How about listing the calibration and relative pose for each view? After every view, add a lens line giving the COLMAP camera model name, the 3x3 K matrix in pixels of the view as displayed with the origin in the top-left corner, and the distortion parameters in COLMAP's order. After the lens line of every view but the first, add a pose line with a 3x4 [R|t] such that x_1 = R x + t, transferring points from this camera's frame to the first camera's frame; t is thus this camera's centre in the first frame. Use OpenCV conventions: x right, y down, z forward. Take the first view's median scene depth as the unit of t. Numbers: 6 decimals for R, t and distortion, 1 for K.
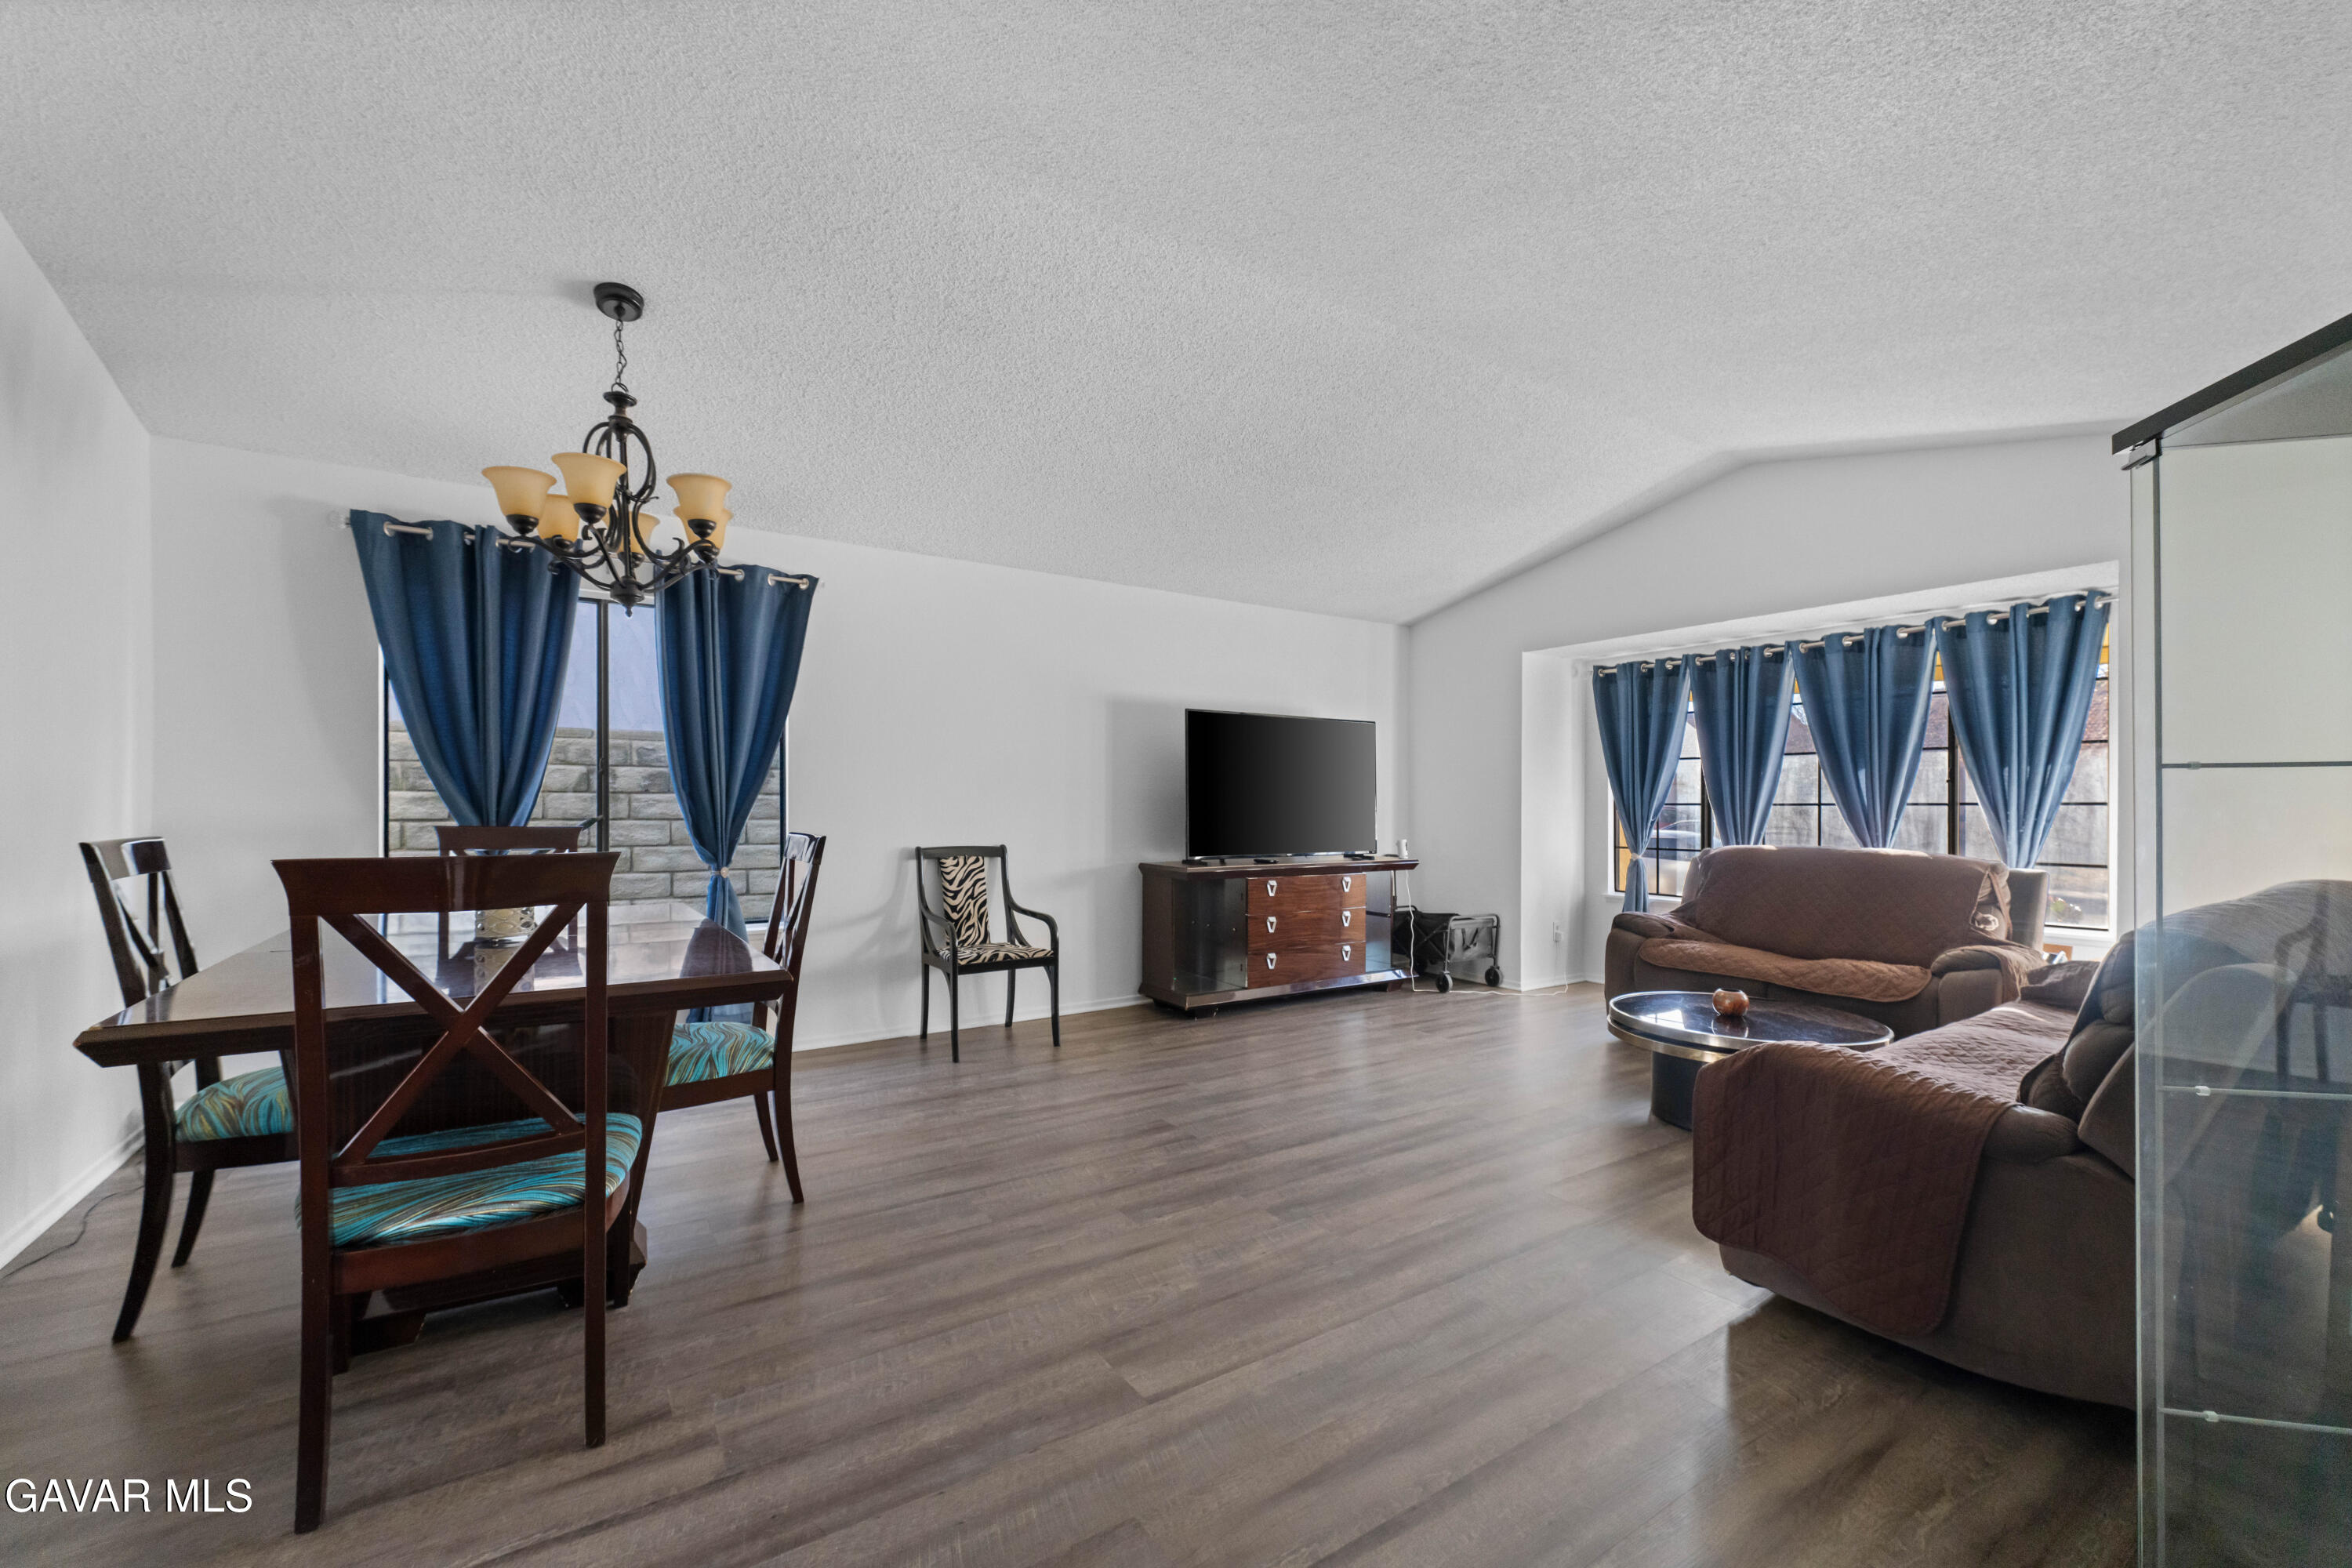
lens RADIAL K [[950.2, 0, 1178.2], [0, 950.2, 800.0], [0, 0, 1]] dist [0.001094, -0.000391]
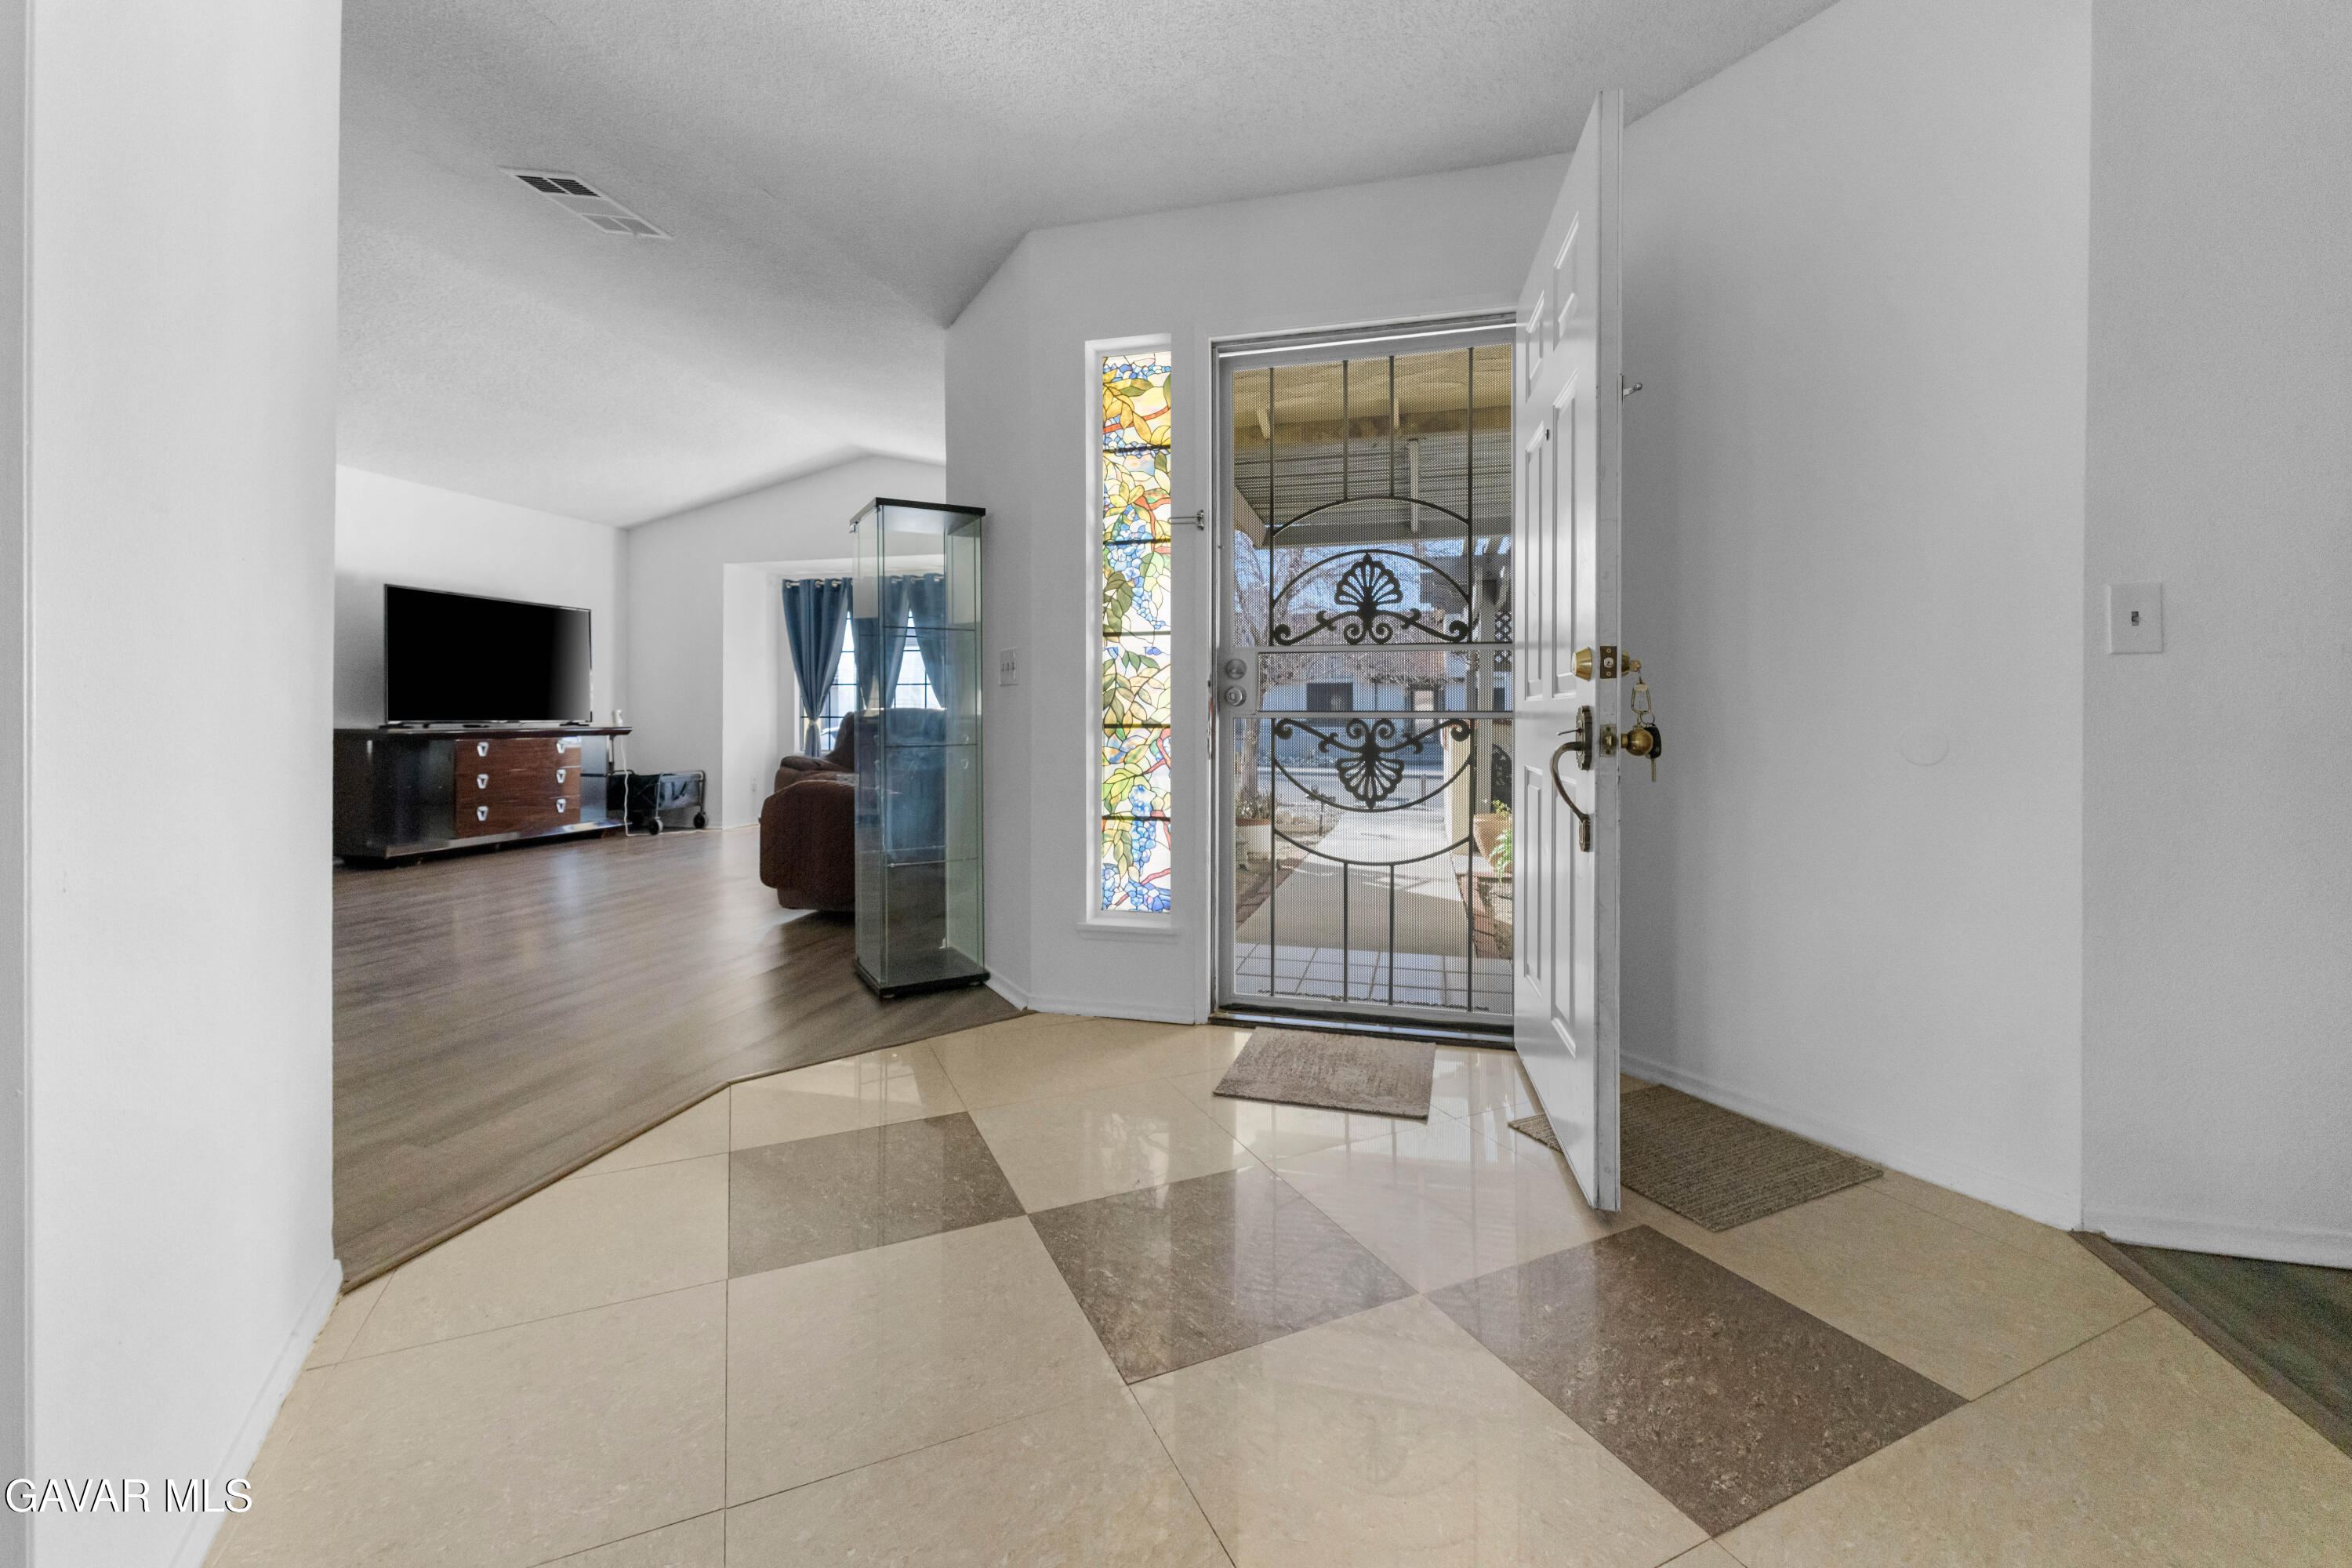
lens RADIAL K [[950.2, 0, 1167.5], [0, 950.2, 710.1], [0, 0, 1]] dist [0.001094, -0.000391]
pose [[0.748915, 0.000817, 0.662666, -0.037738], [0.000263, 0.999999, -0.001530, 0.044620], [-0.662666, 0.001320, 0.748914, -0.359335]]
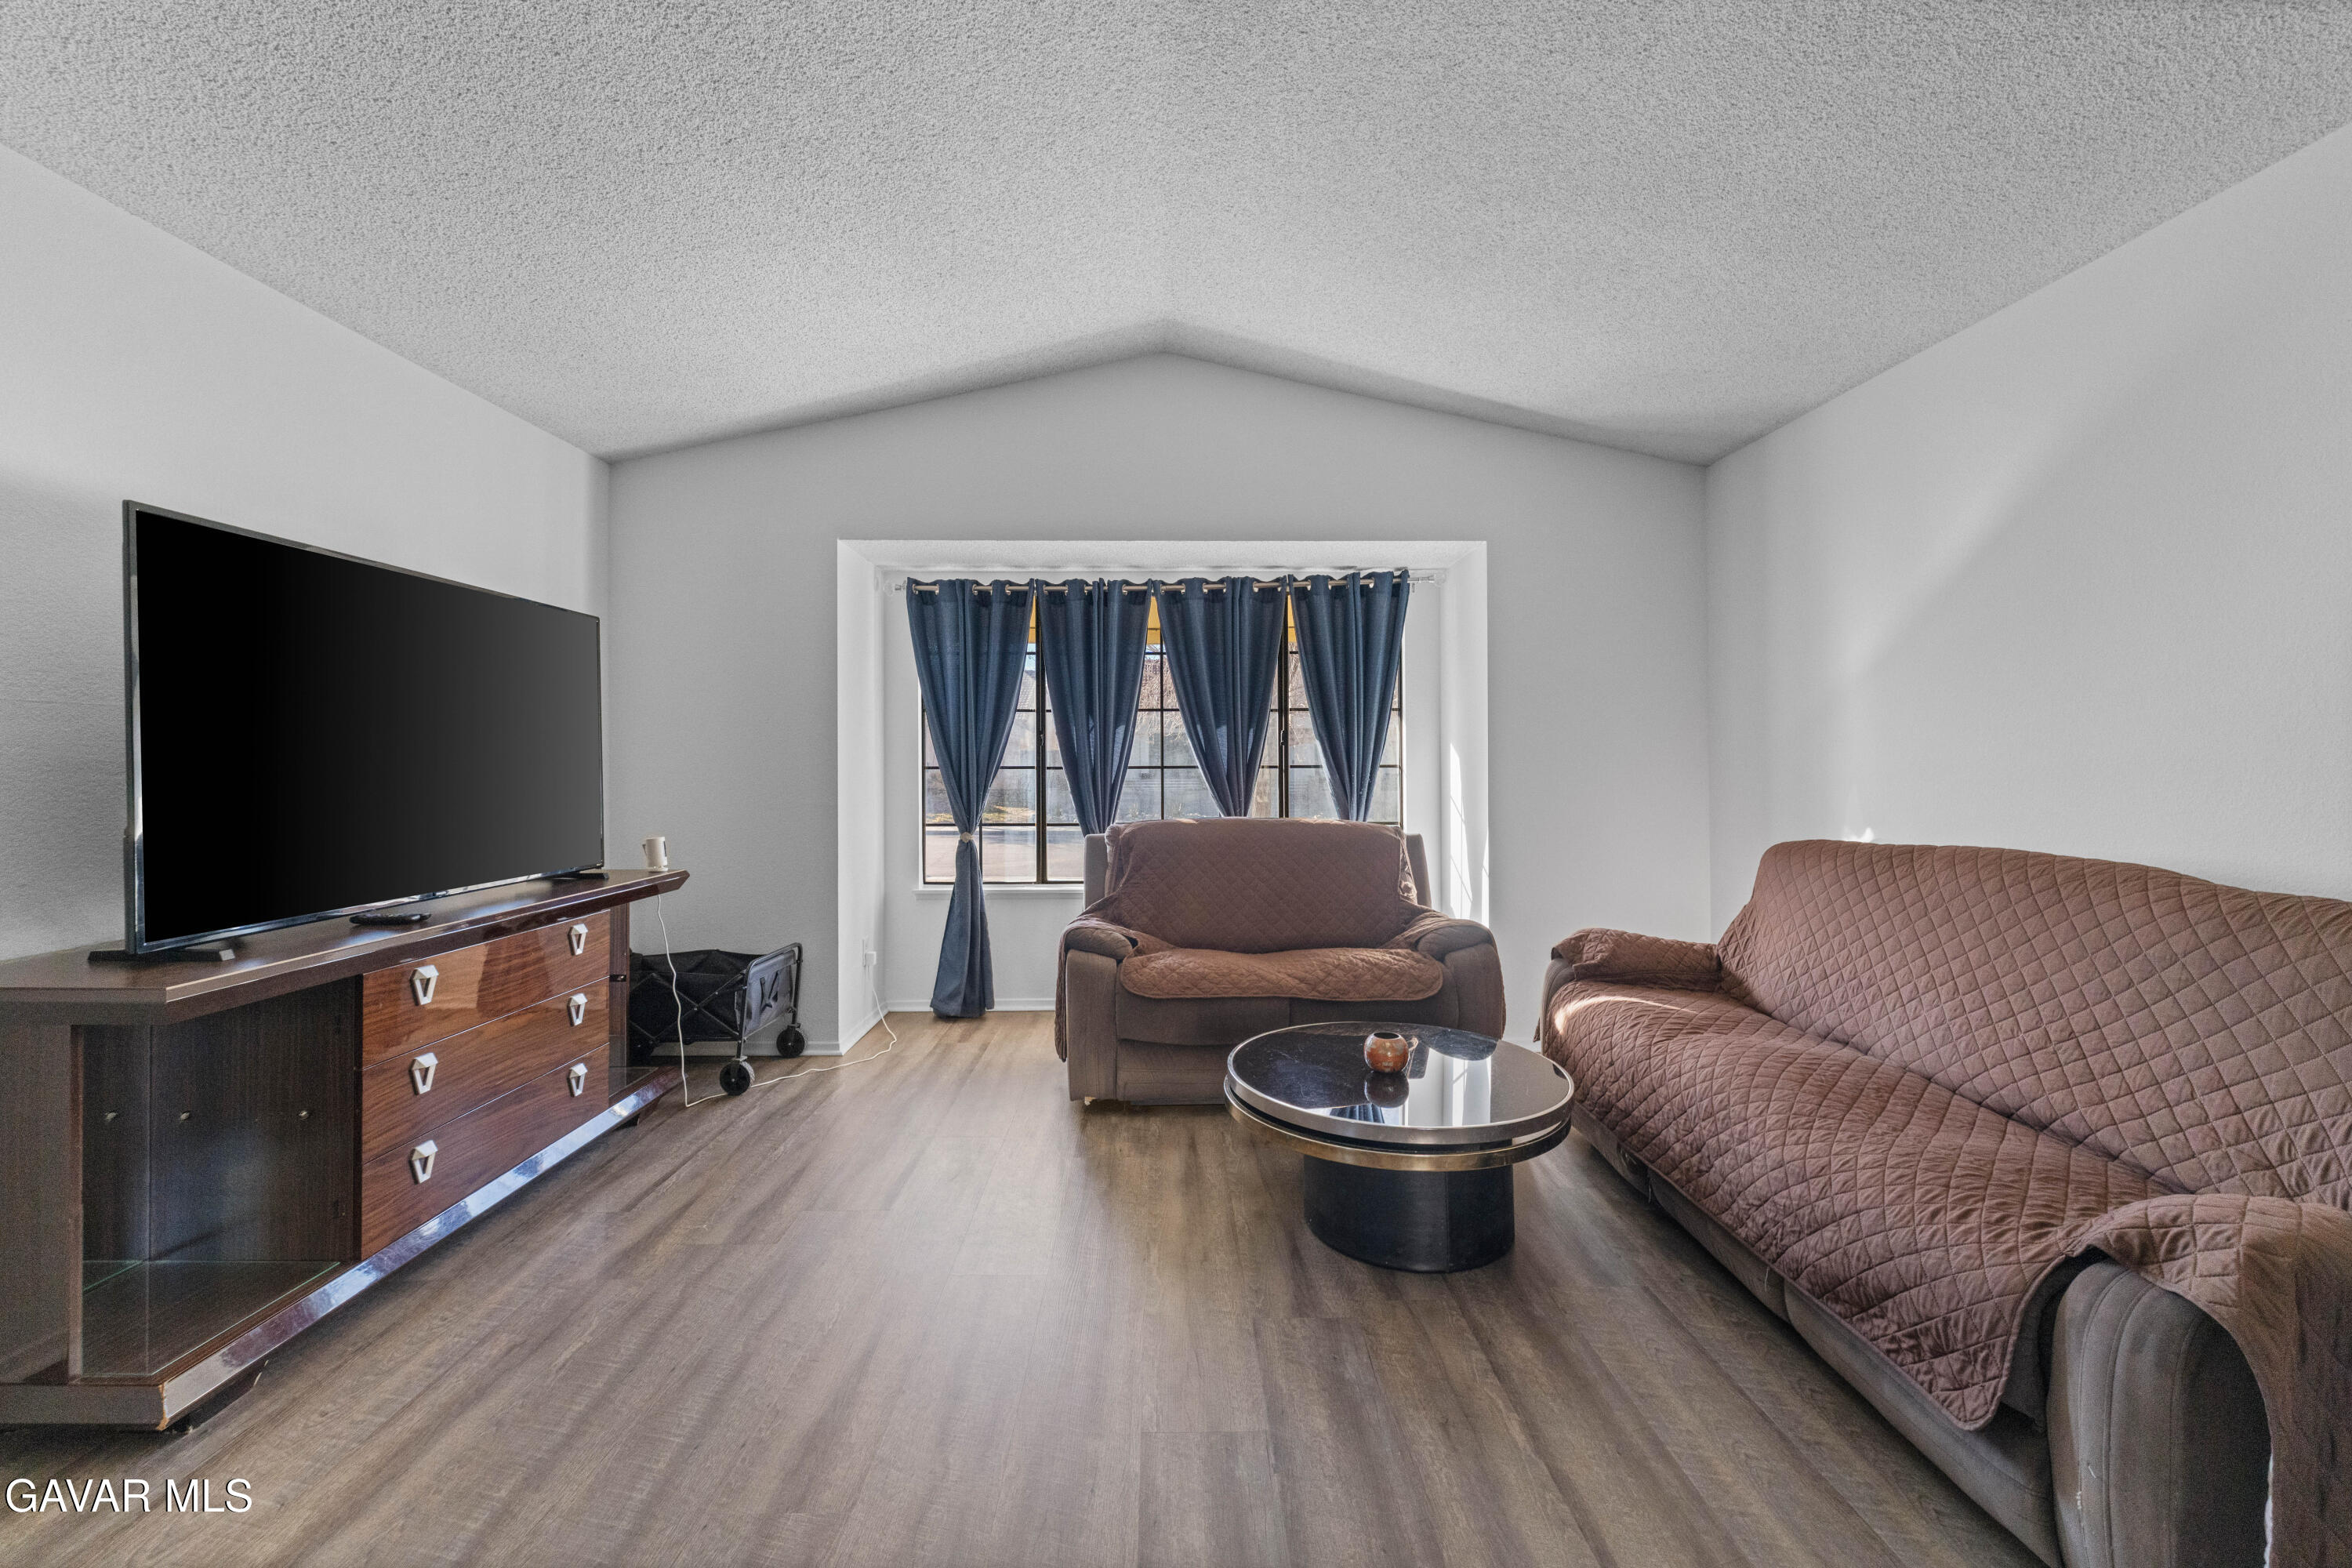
lens RADIAL K [[950.2, 0, 1171.1], [0, 950.2, 752.5], [0, 0, 1]] dist [0.001094, -0.000391]
pose [[0.543789, 0.003327, 0.839216, -0.065974], [-0.000448, 0.999993, -0.003674, -0.005508], [-0.839222, 0.001621, 0.543786, 0.465570]]
